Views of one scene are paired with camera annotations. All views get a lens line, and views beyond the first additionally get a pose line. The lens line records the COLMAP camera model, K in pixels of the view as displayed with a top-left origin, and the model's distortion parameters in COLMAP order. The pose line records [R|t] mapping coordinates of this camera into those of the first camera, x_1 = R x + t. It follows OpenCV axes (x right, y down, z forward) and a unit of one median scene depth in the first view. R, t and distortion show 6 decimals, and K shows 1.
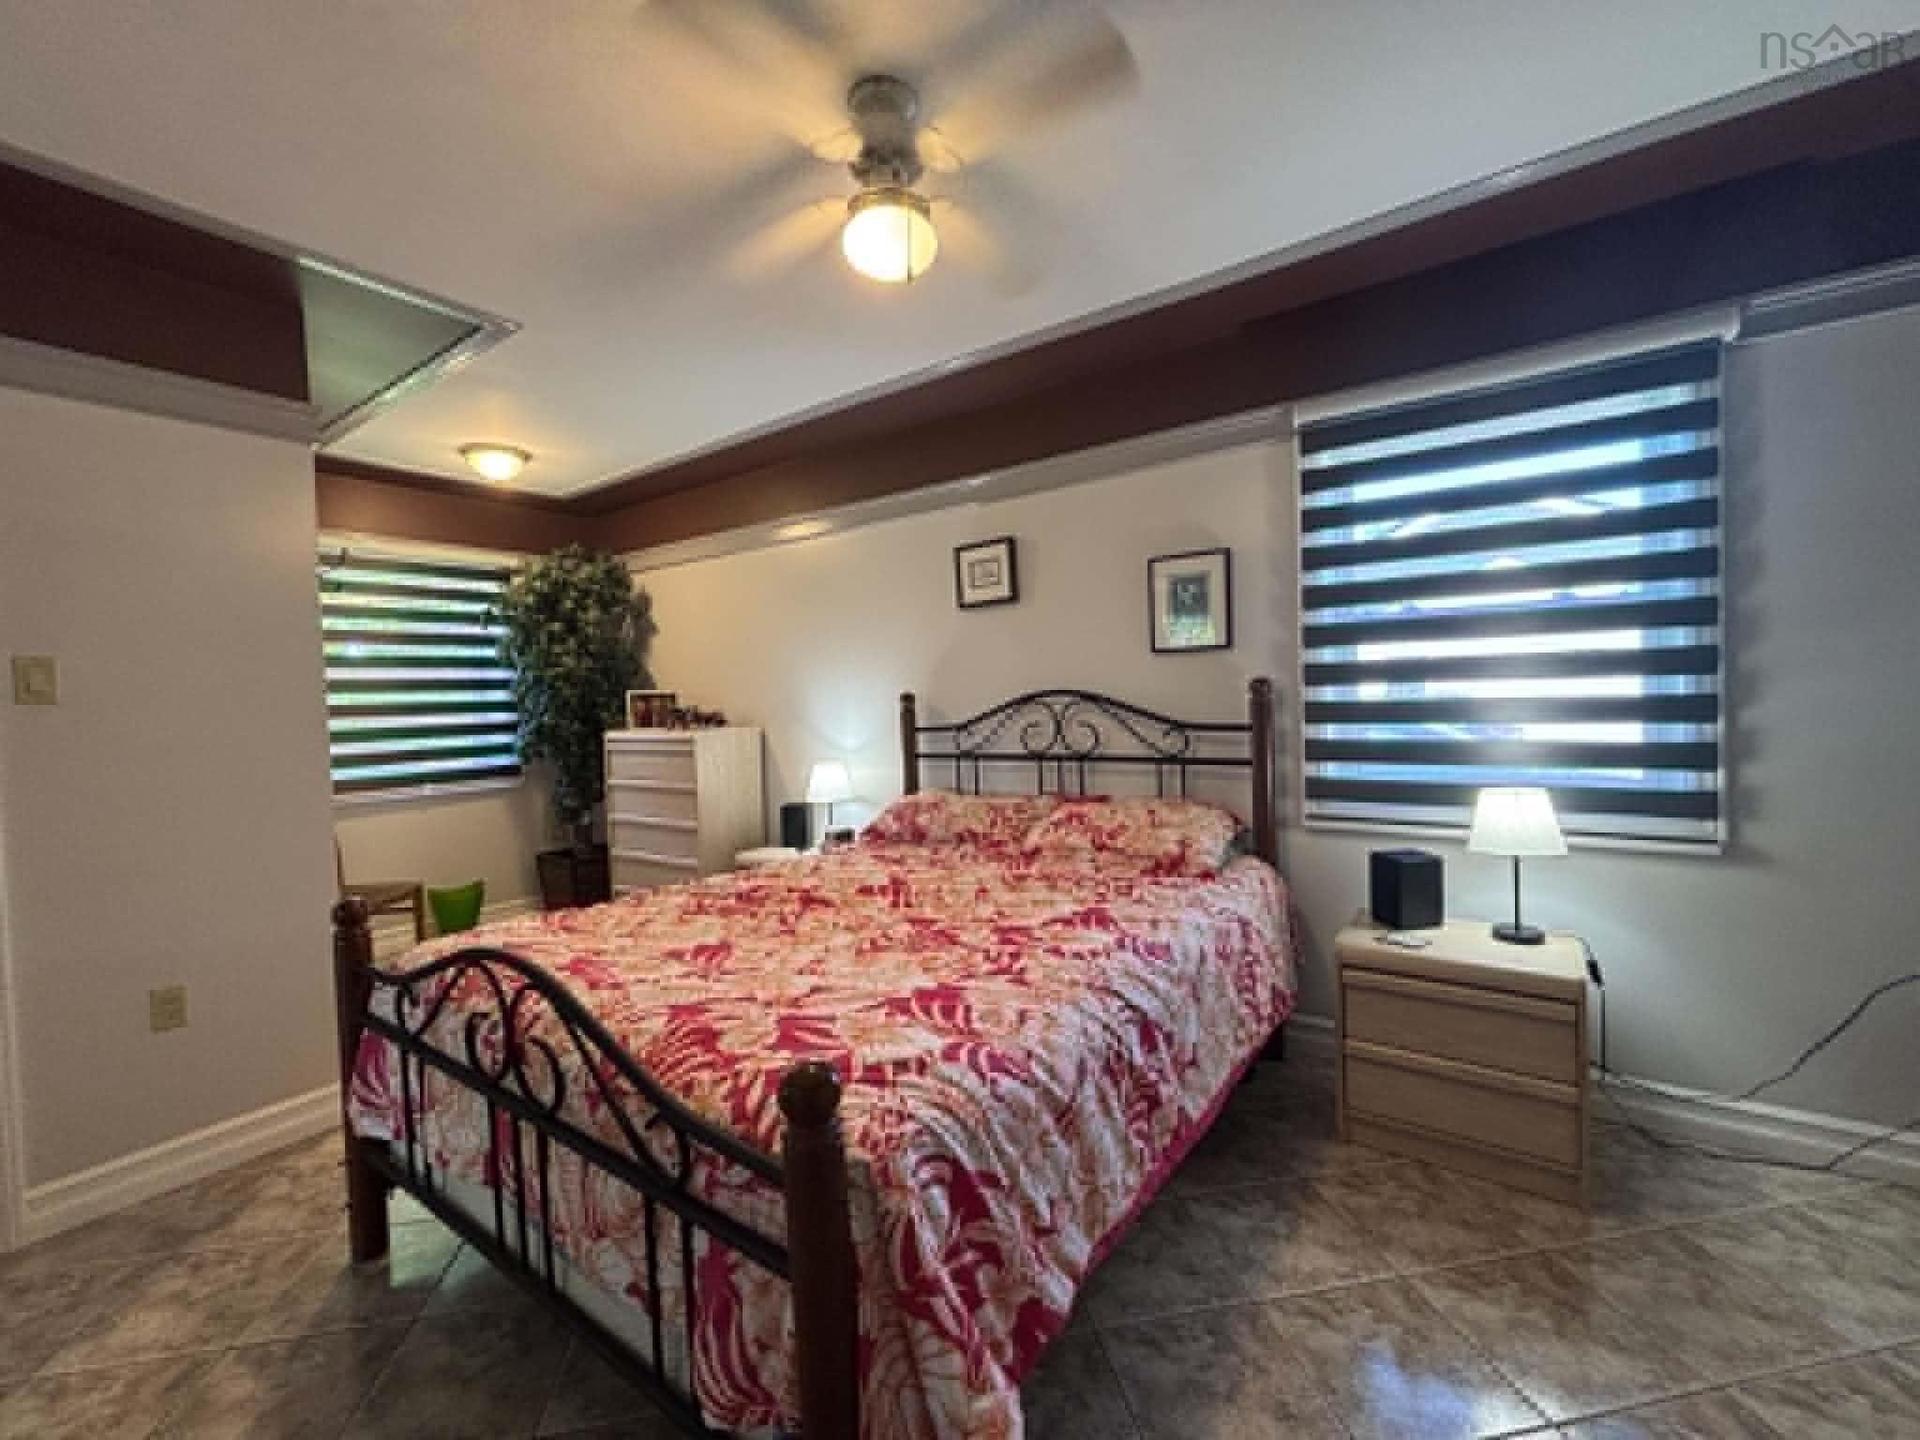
lens RADIAL K [[759.2, 0, 969.4], [0, 759.2, 716.3], [0, 0, 1]] dist [-0.011263, 0.000148]
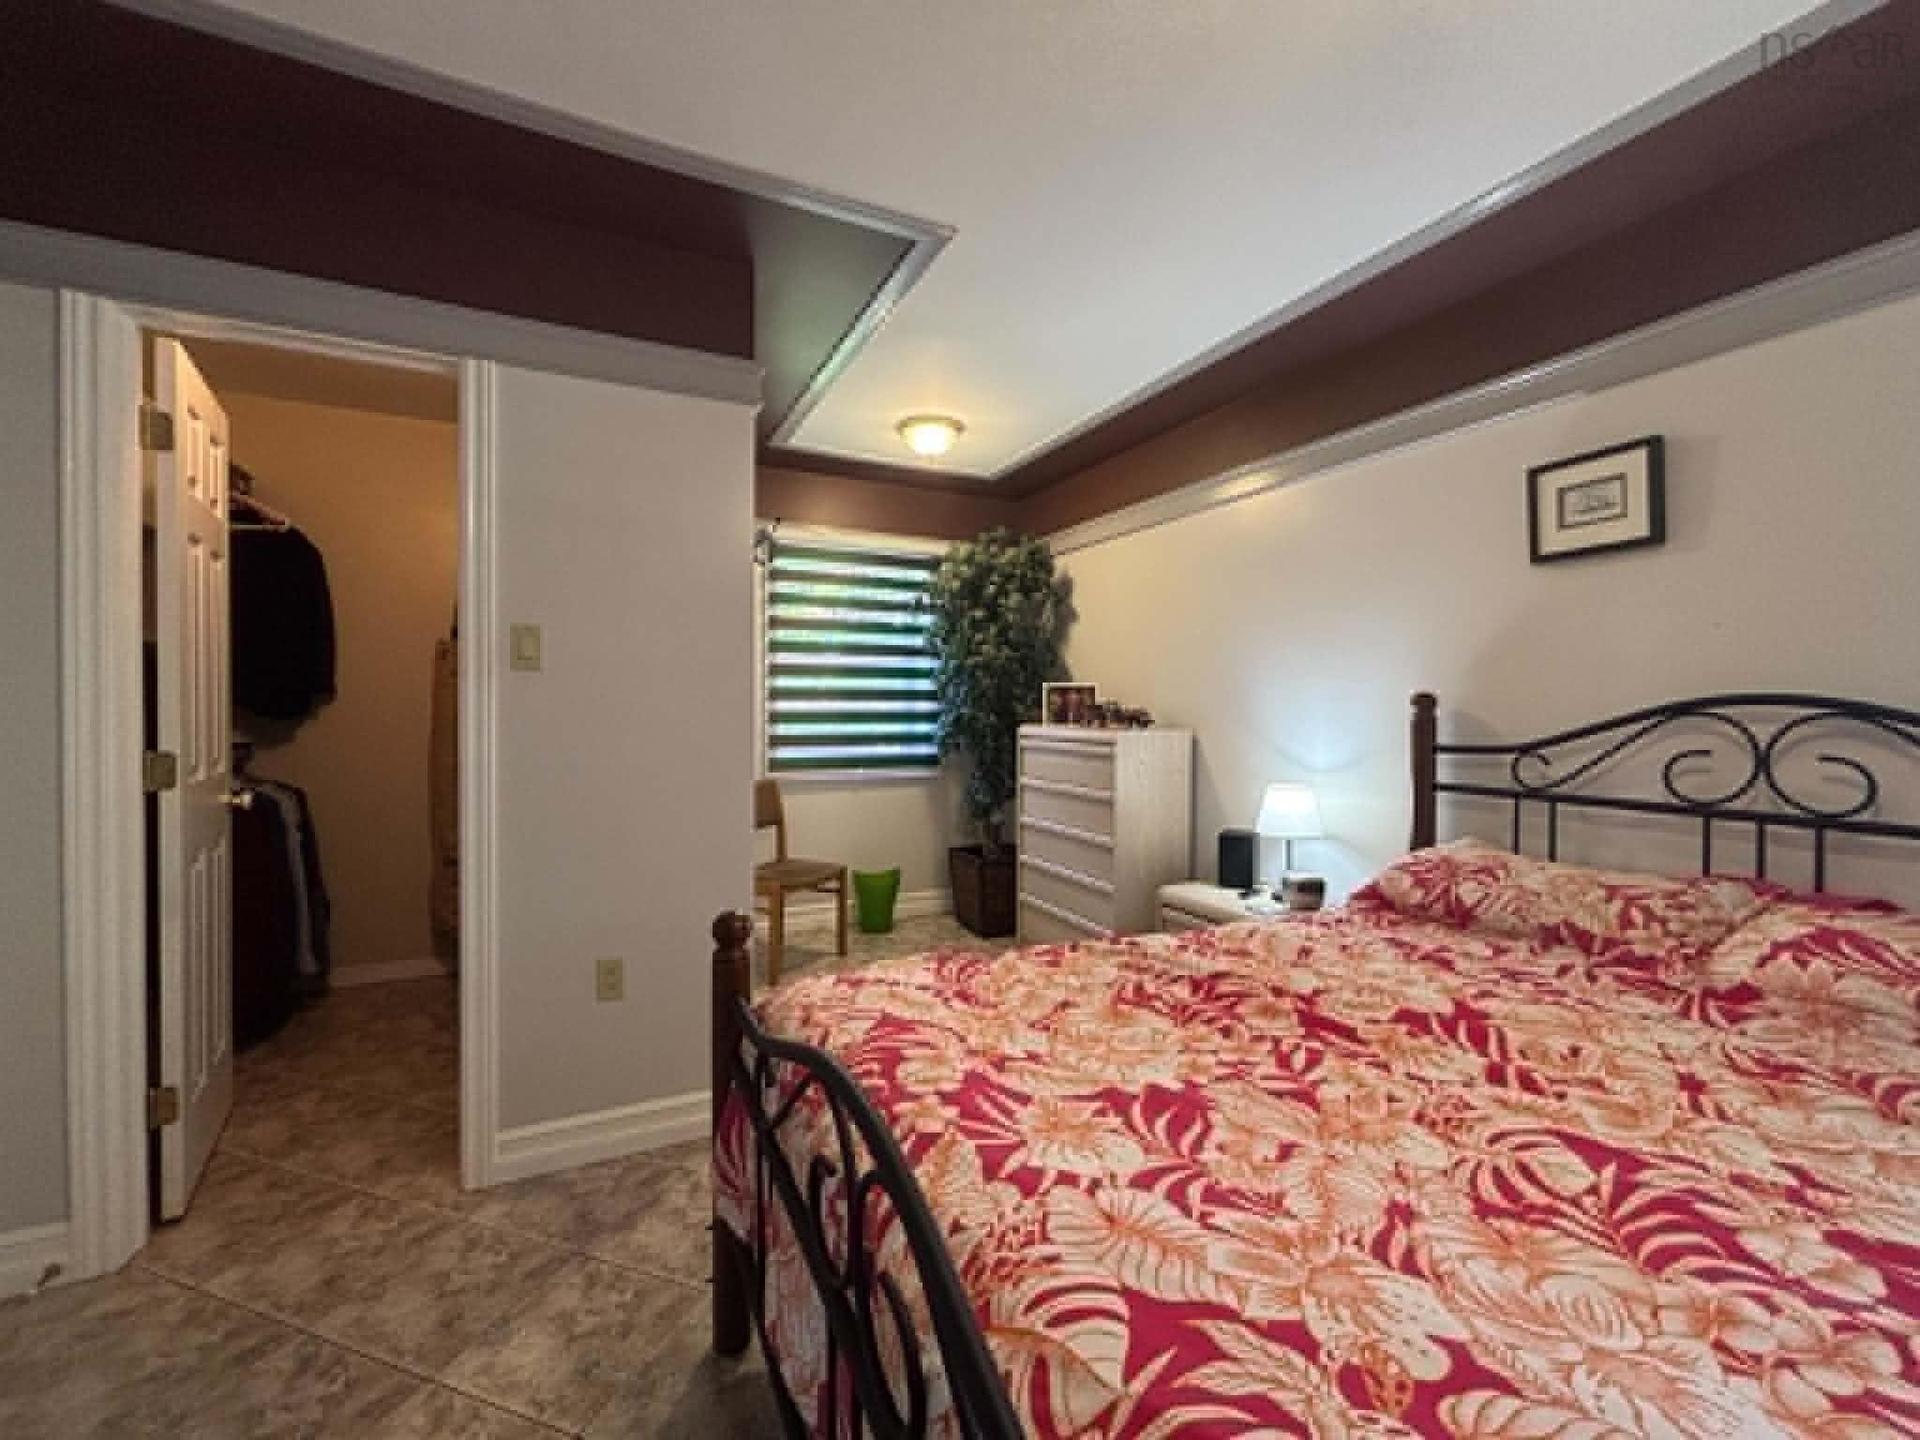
lens RADIAL K [[759.2, 0, 969.4], [0, 759.2, 716.3], [0, 0, 1]] dist [-0.011263, 0.000148]
pose [[0.871128, 0.047799, -0.488725, -0.110652], [-0.050389, 0.998699, 0.007860, 0.005524], [0.488464, 0.017779, 0.872403, 0.217379]]
